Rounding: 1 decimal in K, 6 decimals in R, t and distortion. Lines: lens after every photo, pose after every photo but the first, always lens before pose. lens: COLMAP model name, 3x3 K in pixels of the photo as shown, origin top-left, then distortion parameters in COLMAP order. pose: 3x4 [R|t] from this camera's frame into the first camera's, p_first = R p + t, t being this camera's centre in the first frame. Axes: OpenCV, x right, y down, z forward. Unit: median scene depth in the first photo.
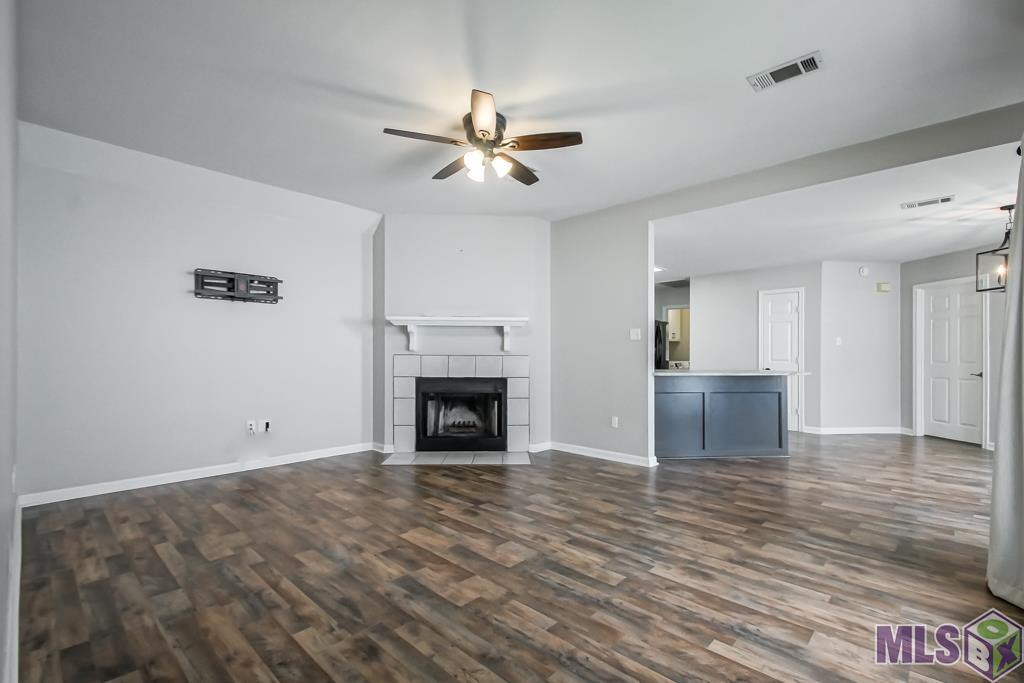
lens RADIAL K [[450.9, 0, 516.1], [0, 450.9, 346.4], [0, 0, 1]] dist [0.025375, -0.001340]
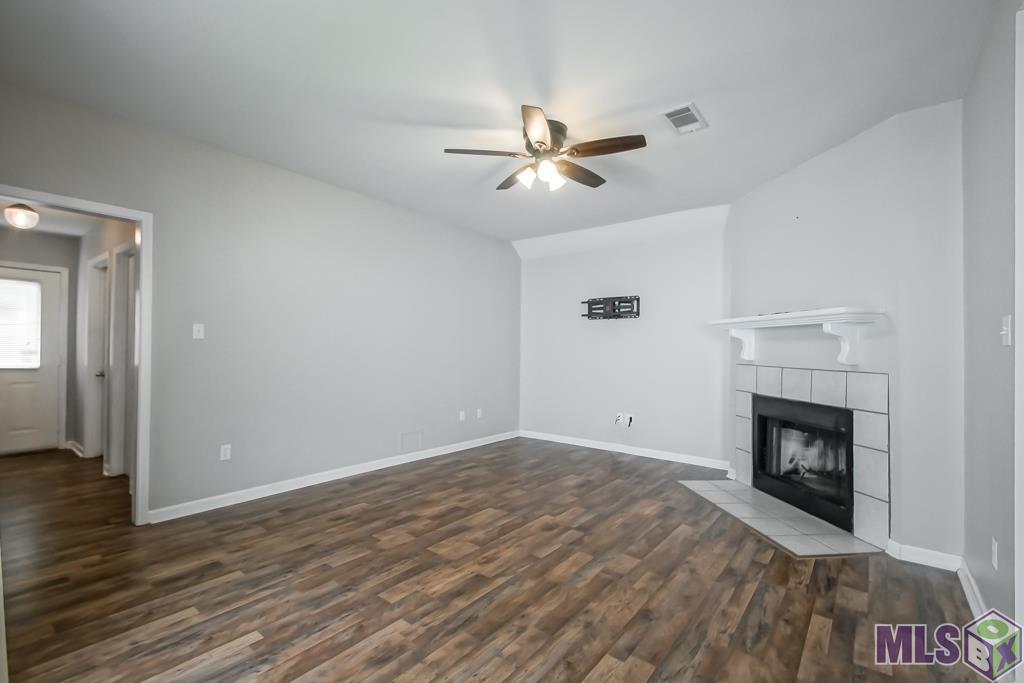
lens RADIAL K [[450.9, 0, 516.7], [0, 450.9, 348.0], [0, 0, 1]] dist [0.025375, -0.001340]
pose [[0.088158, -0.001359, -0.996106, 1.025064], [0.011455, 0.999934, -0.000351, -0.030299], [0.996041, -0.011380, 0.088168, 0.980491]]
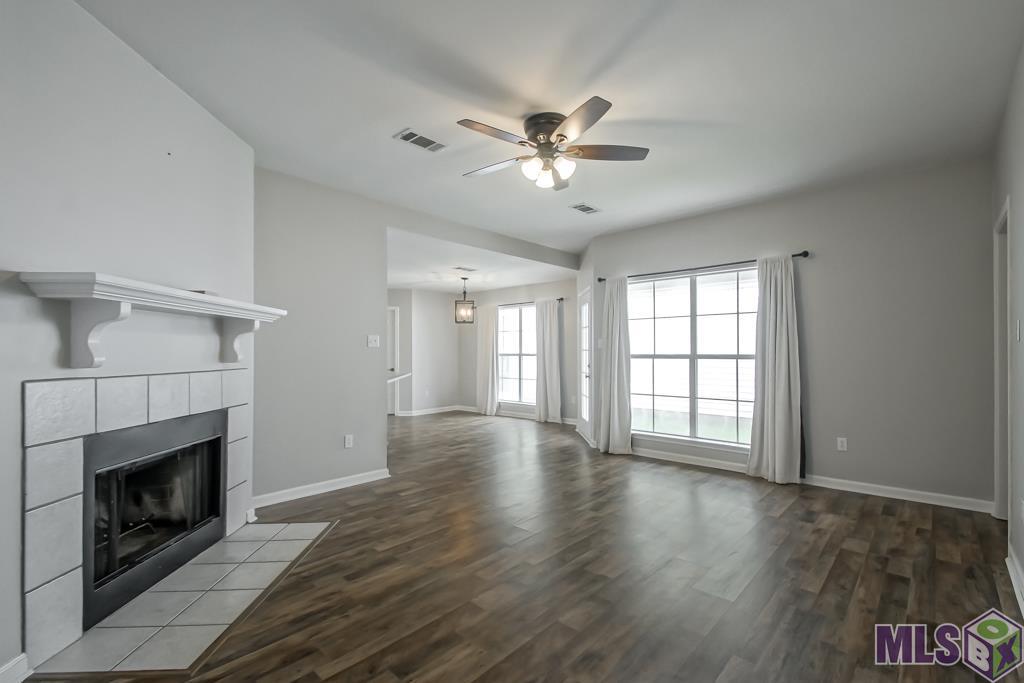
lens RADIAL K [[450.9, 0, 522.3], [0, 450.9, 341.5], [0, 0, 1]] dist [0.025375, -0.001340]
pose [[-0.010797, 0.019564, 0.999750, -1.164277], [-0.023180, 0.999535, -0.019810, -0.023757], [-0.999673, -0.023388, -0.010339, 1.212546]]
